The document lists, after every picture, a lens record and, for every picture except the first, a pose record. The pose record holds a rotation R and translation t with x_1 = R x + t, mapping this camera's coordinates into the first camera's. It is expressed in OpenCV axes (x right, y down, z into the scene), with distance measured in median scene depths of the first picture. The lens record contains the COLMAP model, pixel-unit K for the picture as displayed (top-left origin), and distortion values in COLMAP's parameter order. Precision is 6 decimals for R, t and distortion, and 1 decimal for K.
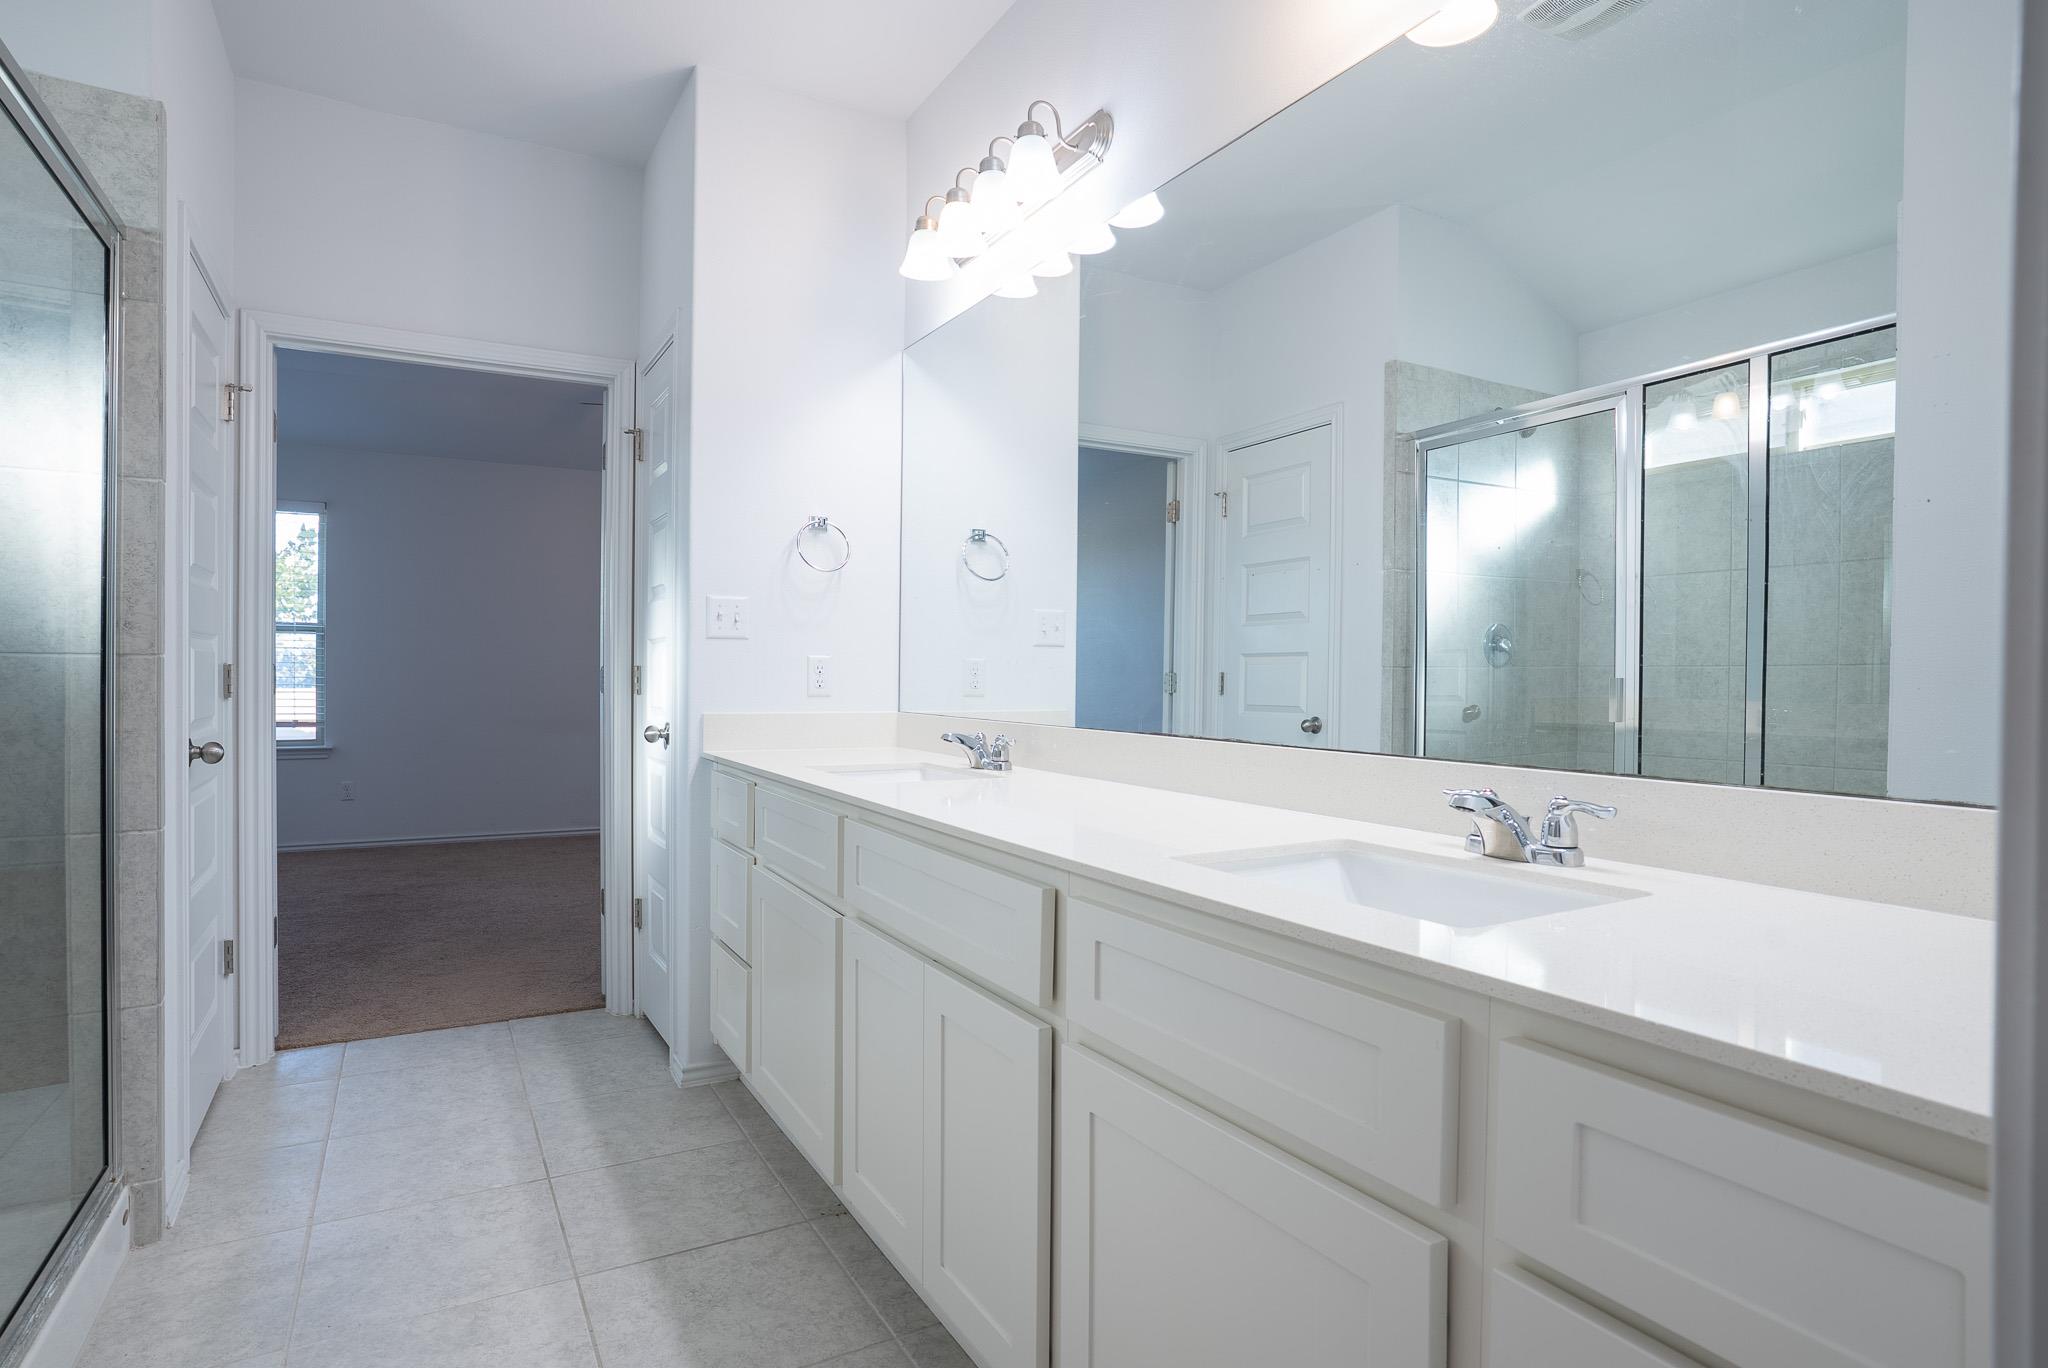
lens RADIAL K [[1088.7, 0, 1026.7], [0, 1088.7, 671.7], [0, 0, 1]] dist [-0.051998, 0.026186]
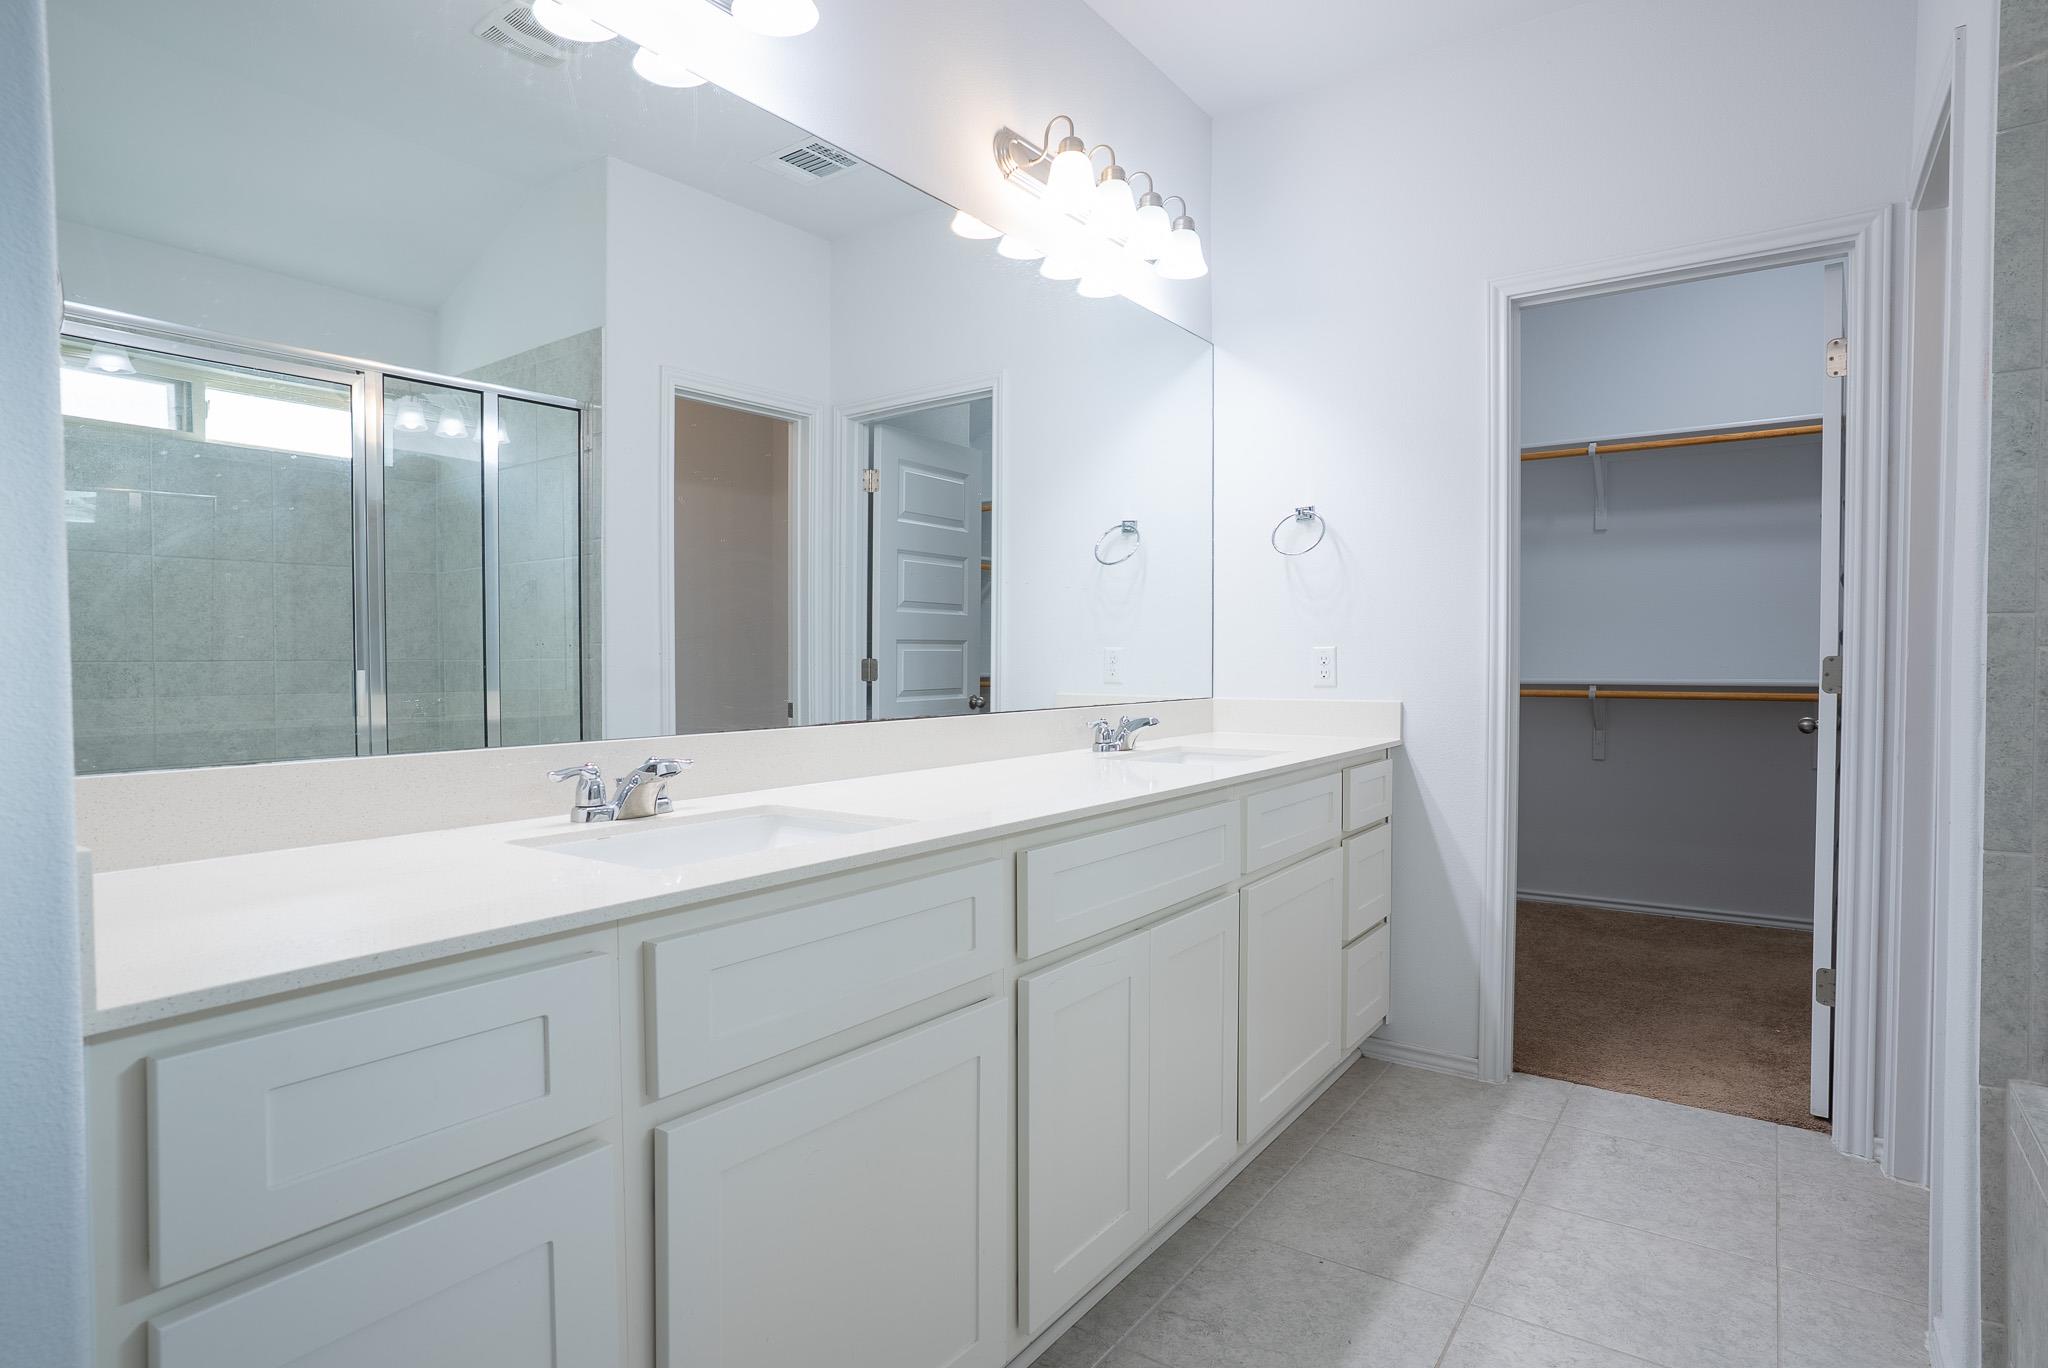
lens RADIAL K [[1088.7, 0, 1024.1], [0, 1088.7, 685.9], [0, 0, 1]] dist [-0.051998, 0.026186]
pose [[-0.439882, -0.019954, 0.897834, -0.797890], [0.015133, 0.999446, 0.029626, -0.000408], [-0.897928, 0.026619, -0.439337, 1.226004]]
